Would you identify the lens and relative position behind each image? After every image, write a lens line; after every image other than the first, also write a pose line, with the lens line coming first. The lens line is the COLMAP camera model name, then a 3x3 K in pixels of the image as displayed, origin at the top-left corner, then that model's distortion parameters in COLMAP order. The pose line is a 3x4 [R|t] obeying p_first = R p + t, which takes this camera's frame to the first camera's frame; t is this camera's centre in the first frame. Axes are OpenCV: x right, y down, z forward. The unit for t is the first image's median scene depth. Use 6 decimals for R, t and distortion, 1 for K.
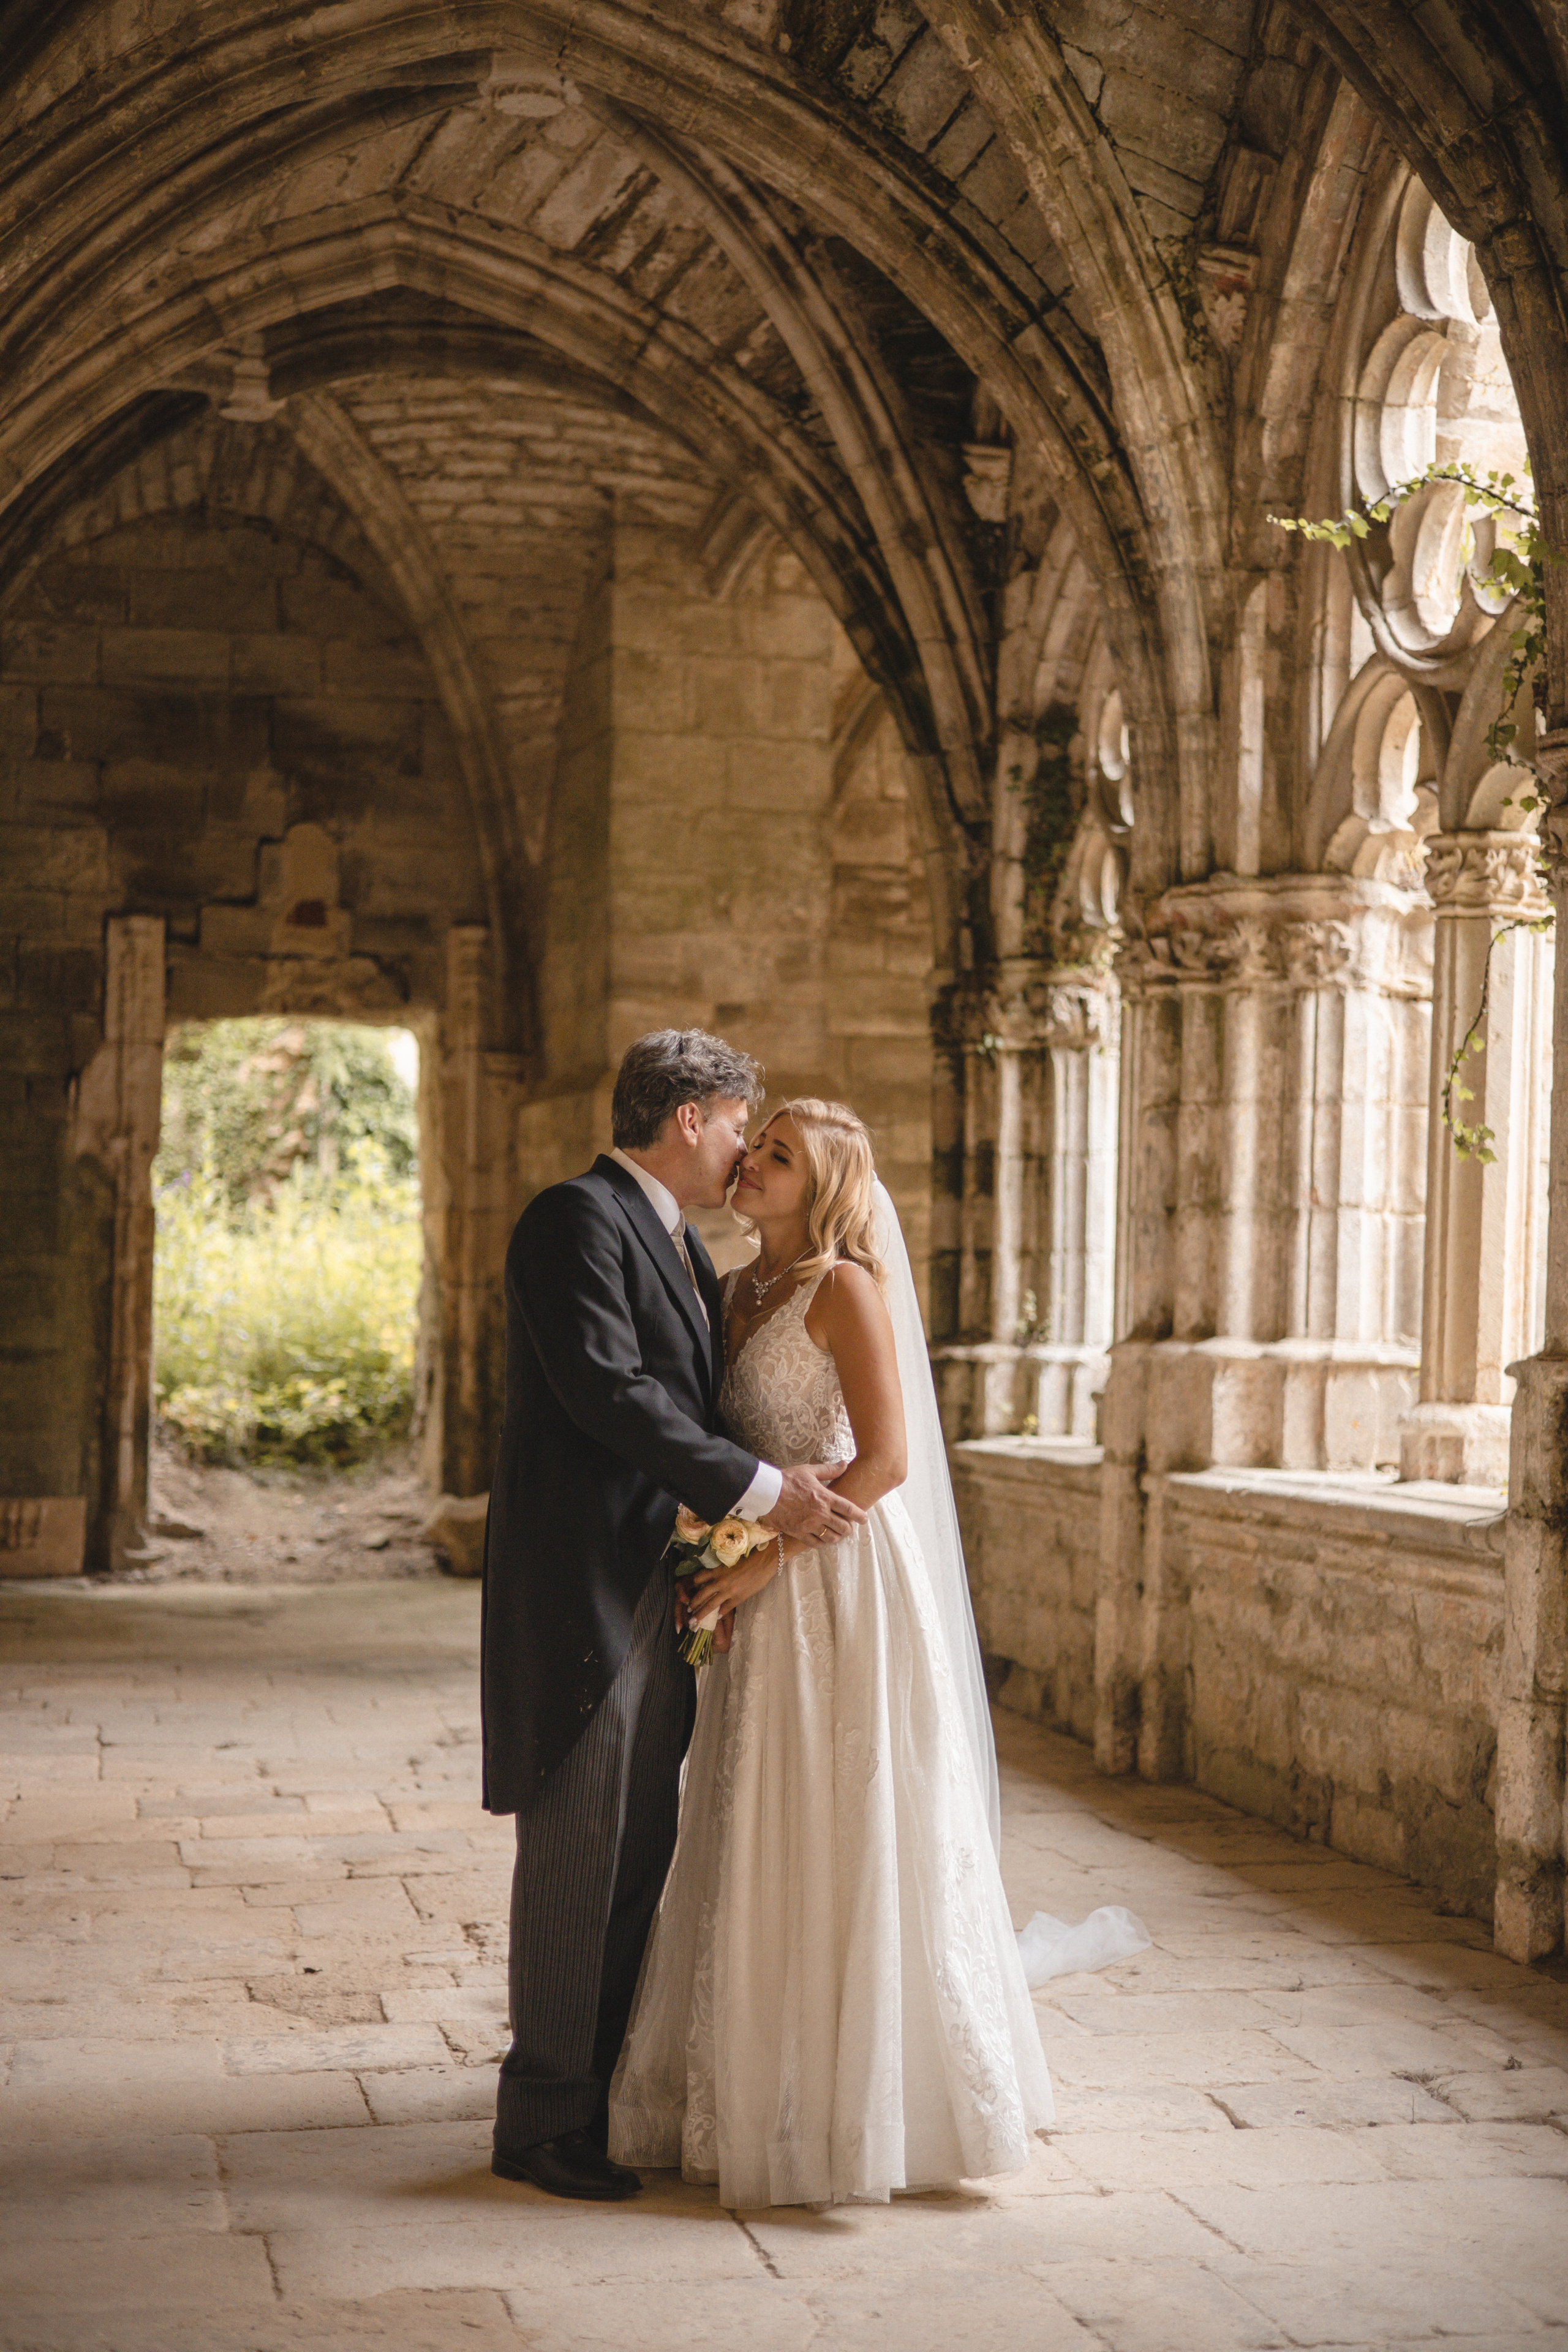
lens RADIAL K [[3274.2, 0, 784.0], [0, 3274.2, 1176.0], [0, 0, 1]] dist [0.069349, -0.283372]
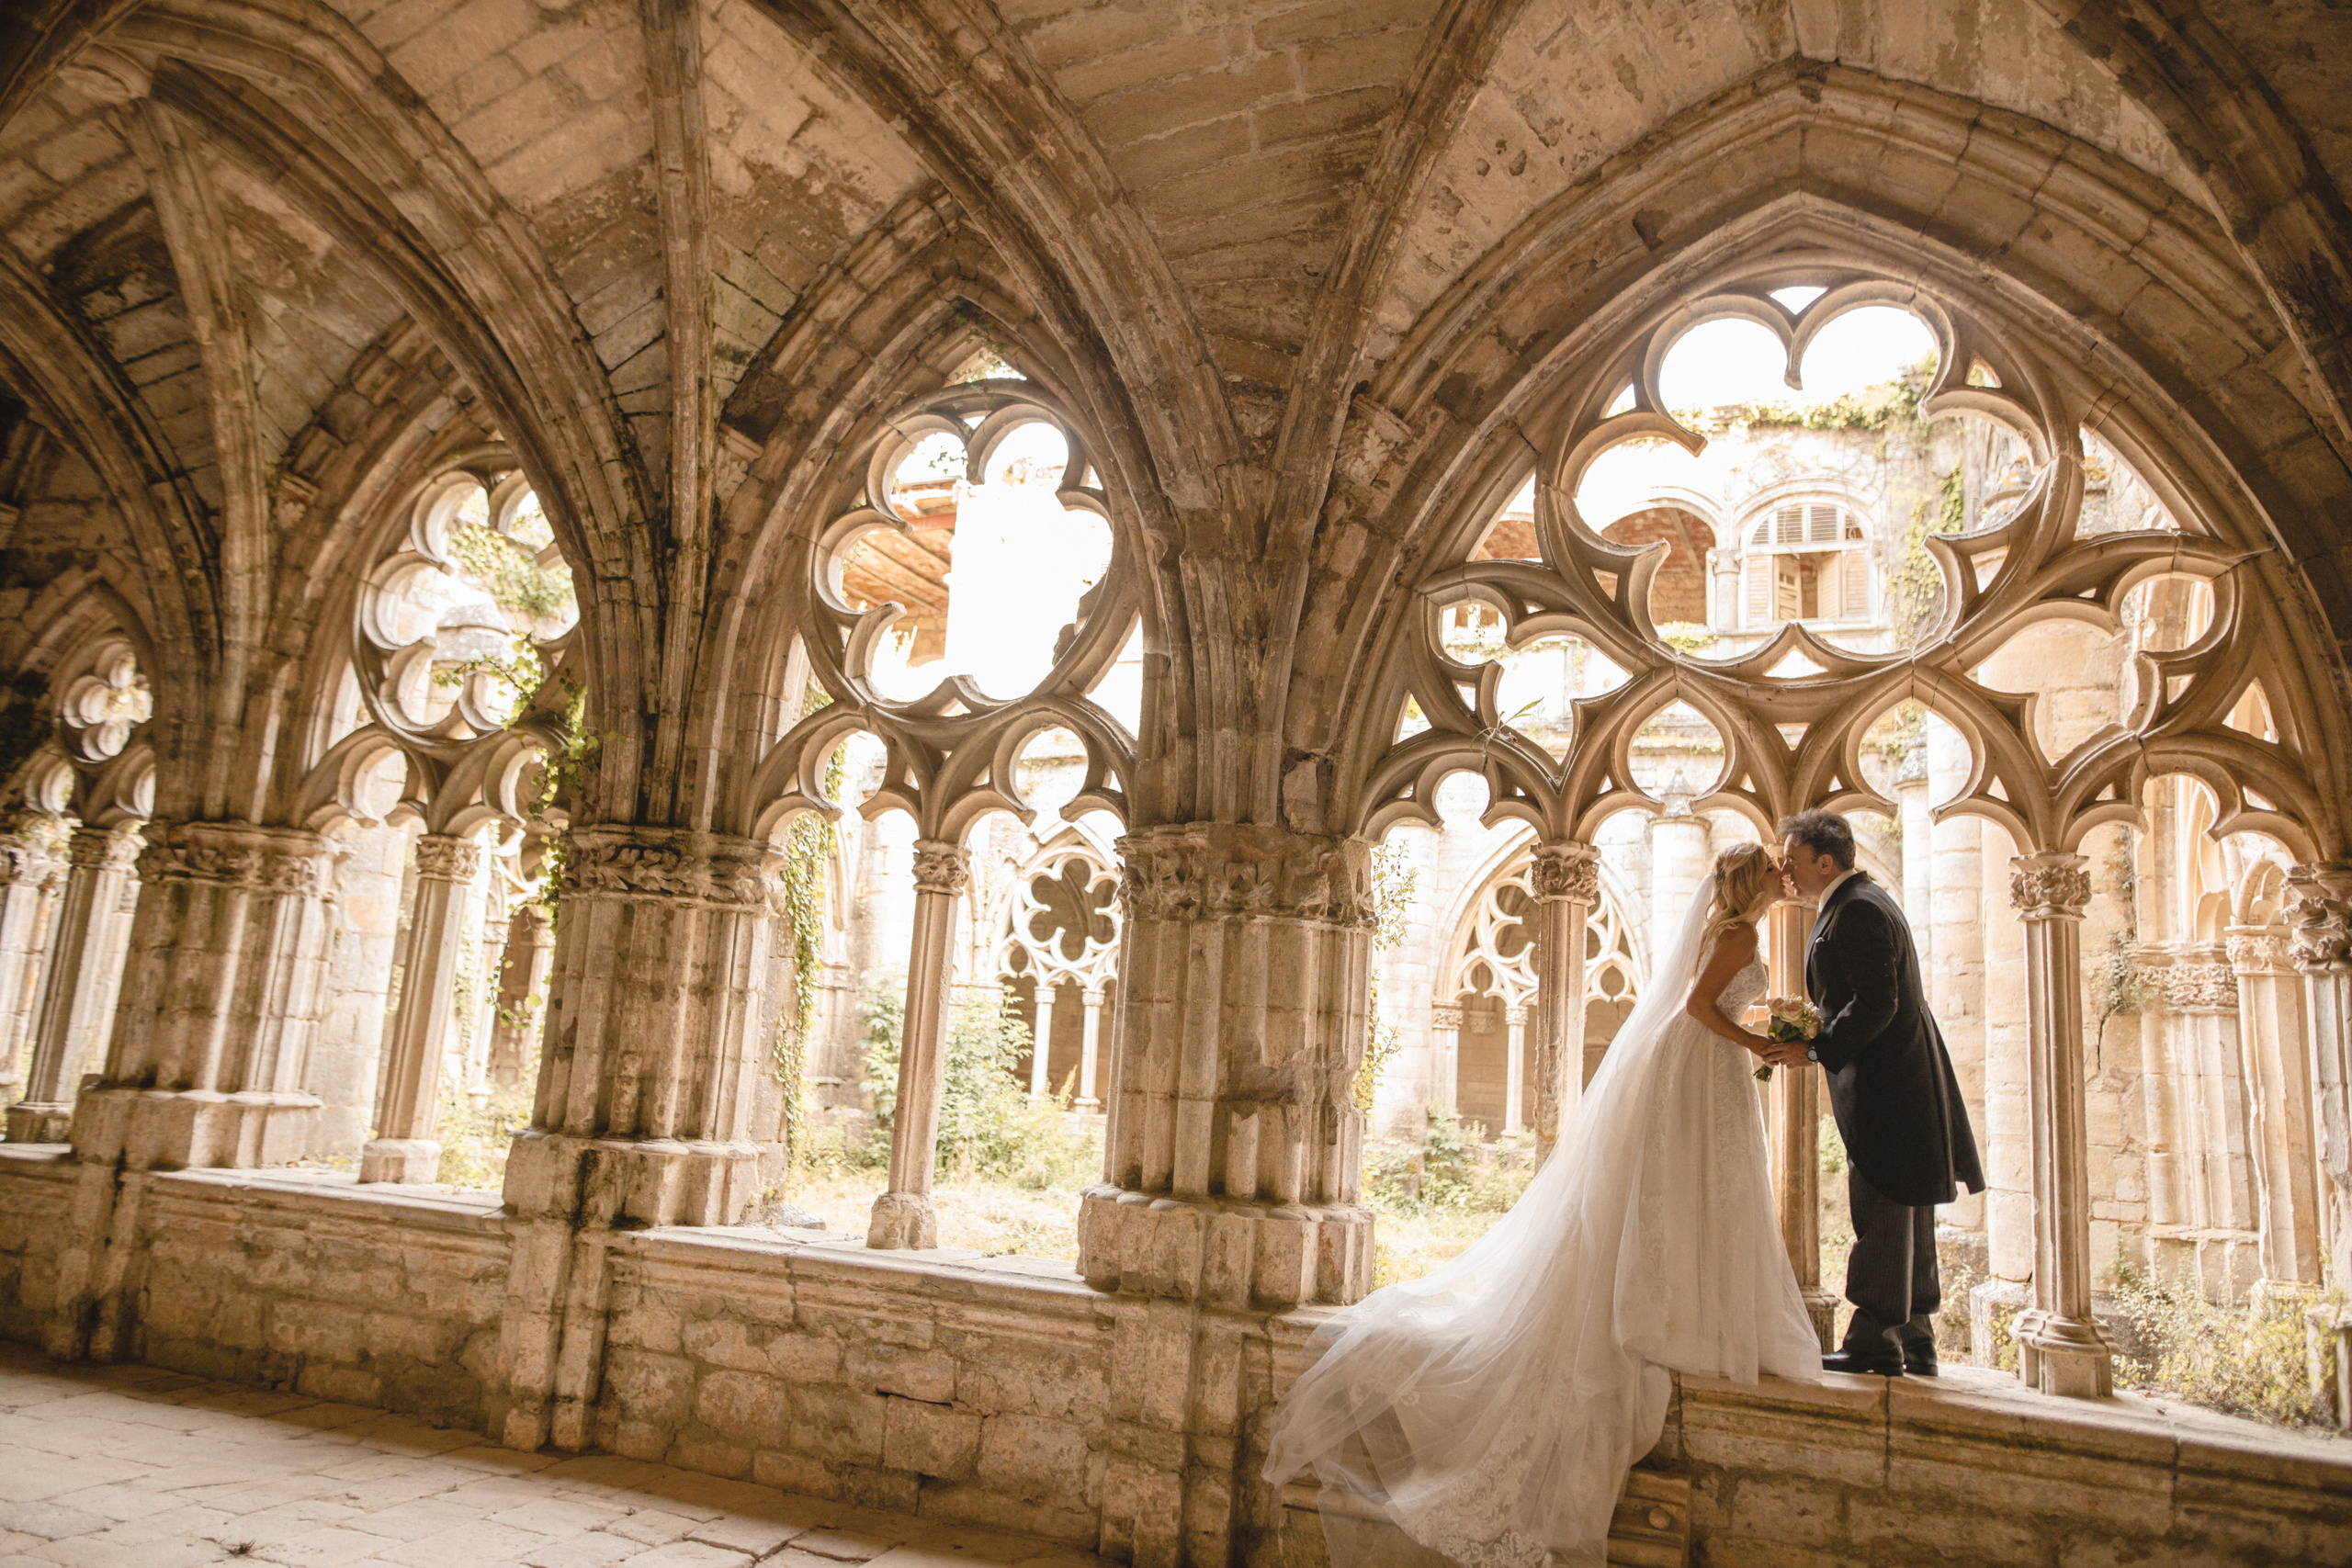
lens RADIAL K [[1614.5, 0, 1172.4], [0, 1614.5, 774.6], [0, 0, 1]] dist [-0.056973, 0.049135]
pose [[0.541578, 0.161593, 0.824973, -0.252968], [-0.090443, 0.986855, -0.133928, -0.039971], [-0.835771, -0.002081, 0.549074, 0.099126]]
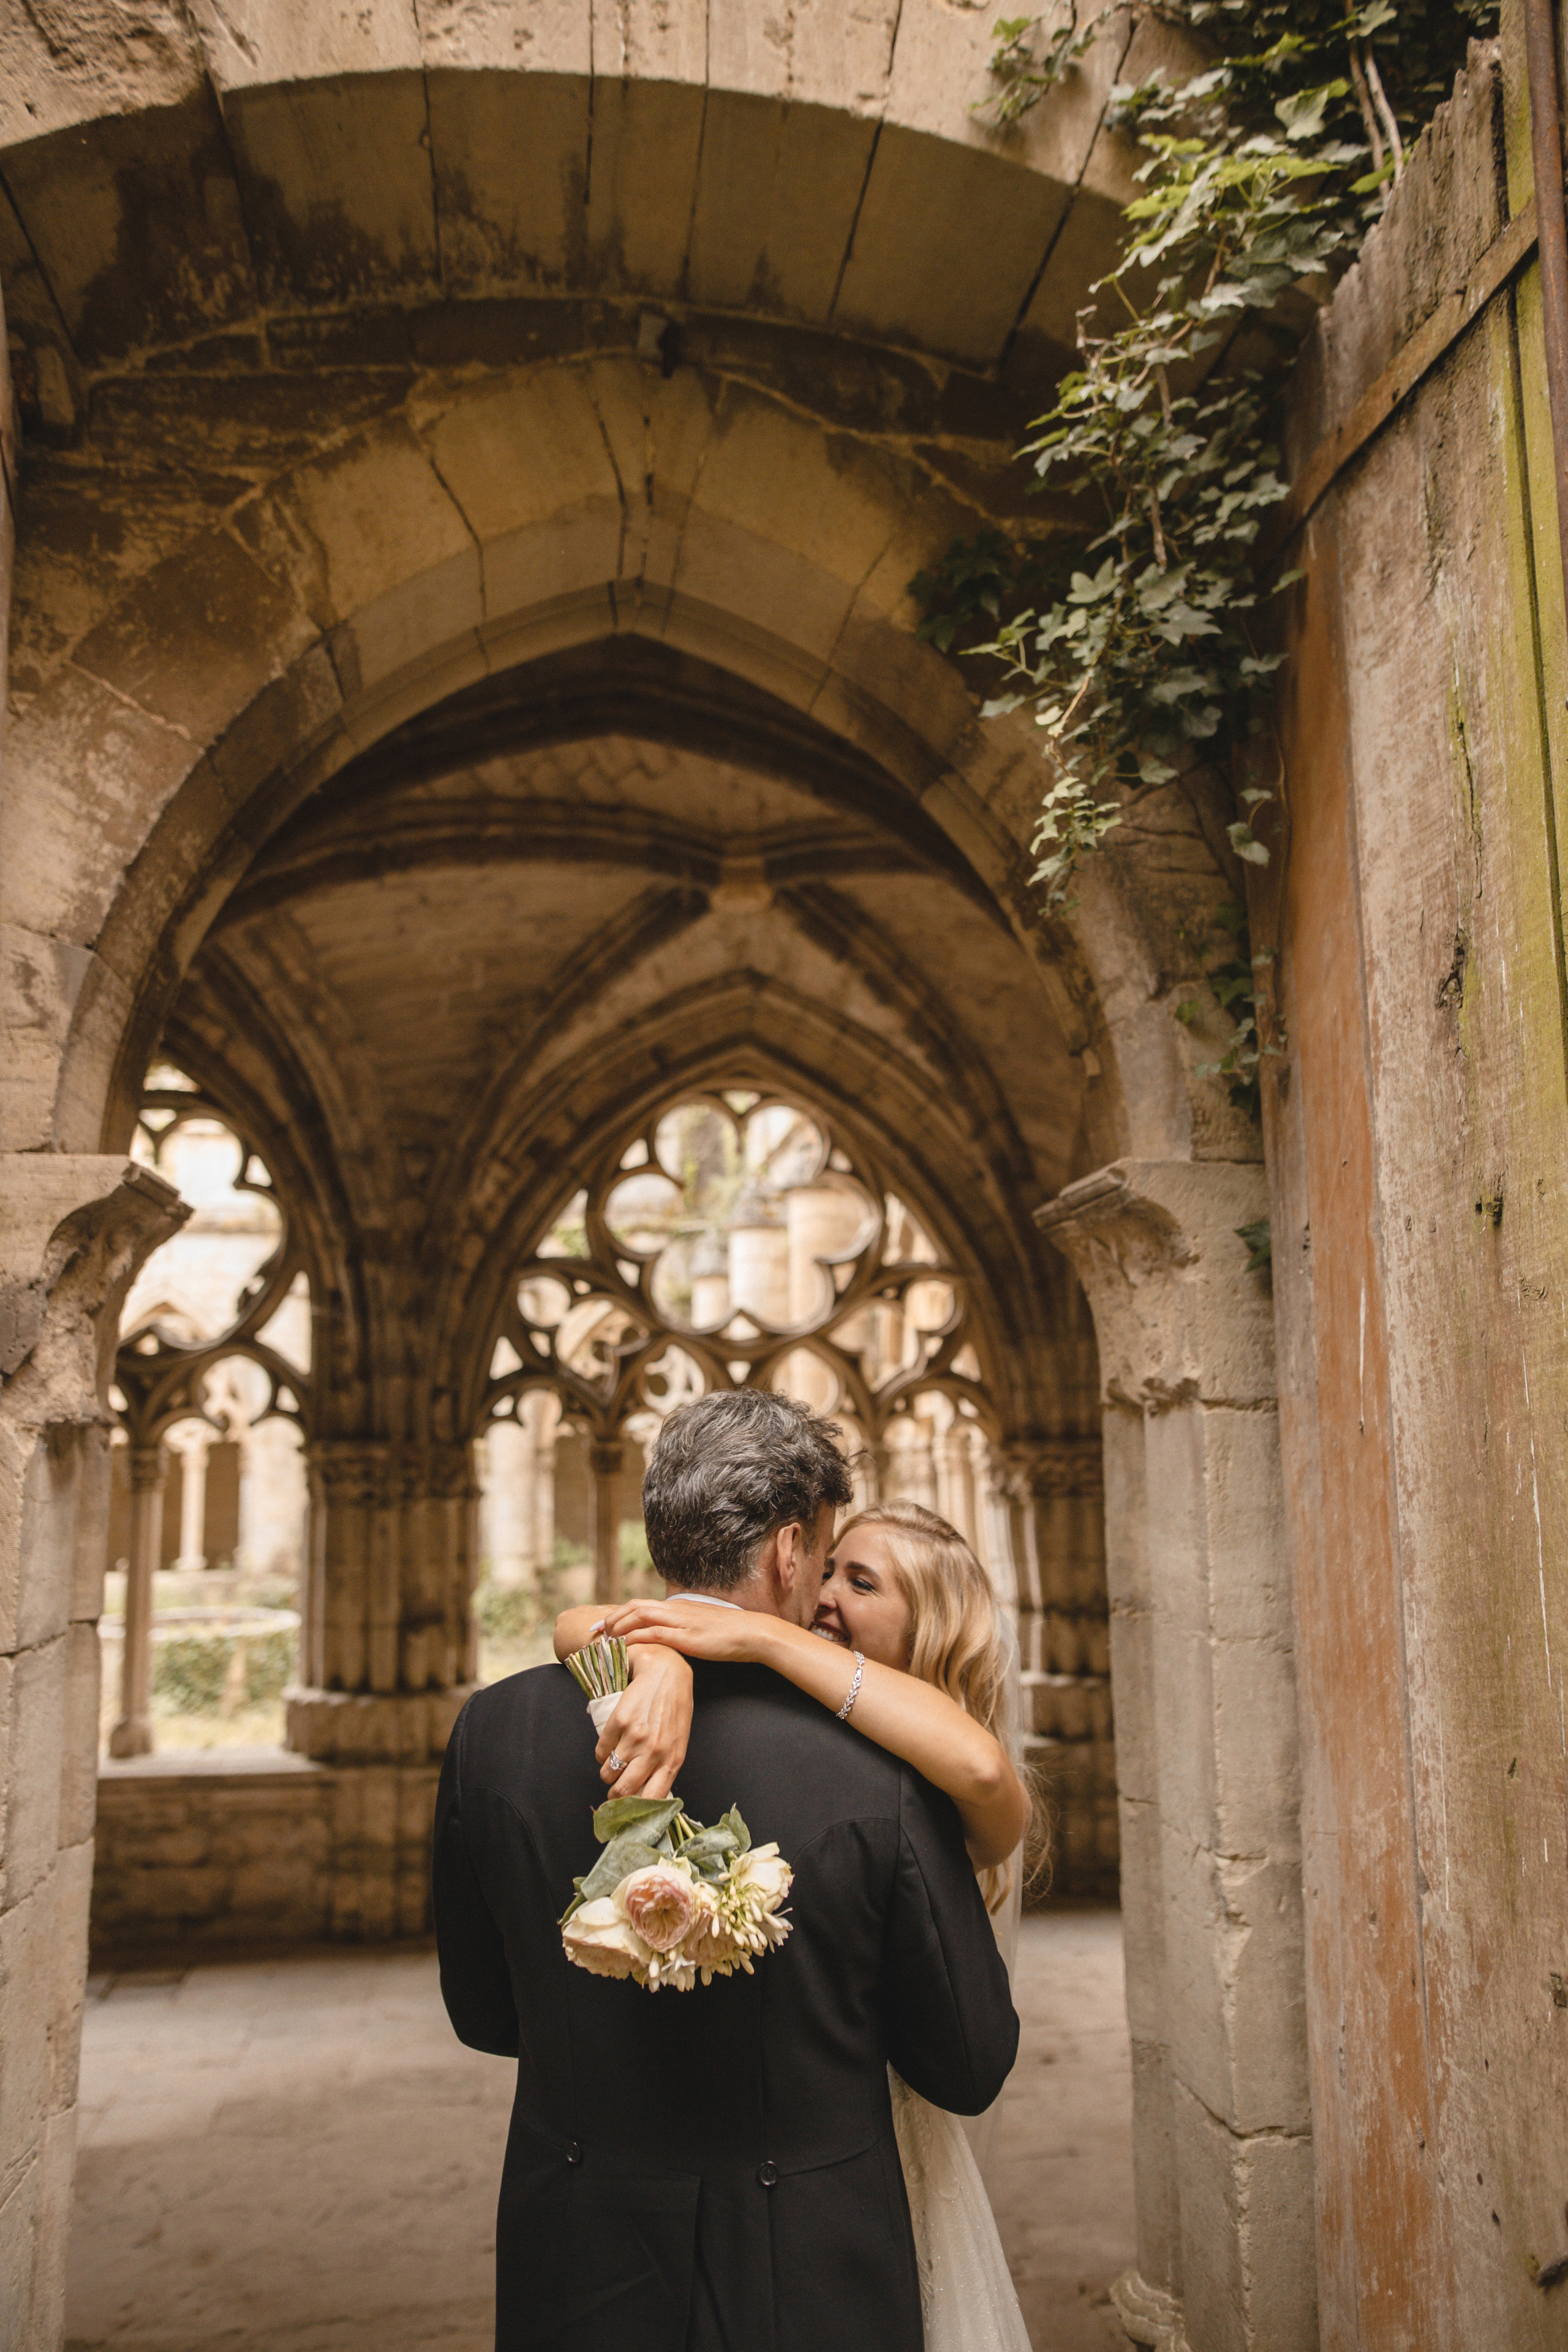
lens RADIAL K [[1621.5, 0, 772.8], [0, 1621.5, 1176.6], [0, 0, 1]] dist [-0.058728, 0.054389]
pose [[0.043391, 0.148379, 0.987978, -0.663844], [-0.026119, 0.988740, -0.147346, -0.126292], [-0.998717, -0.019412, 0.046778, 0.166579]]
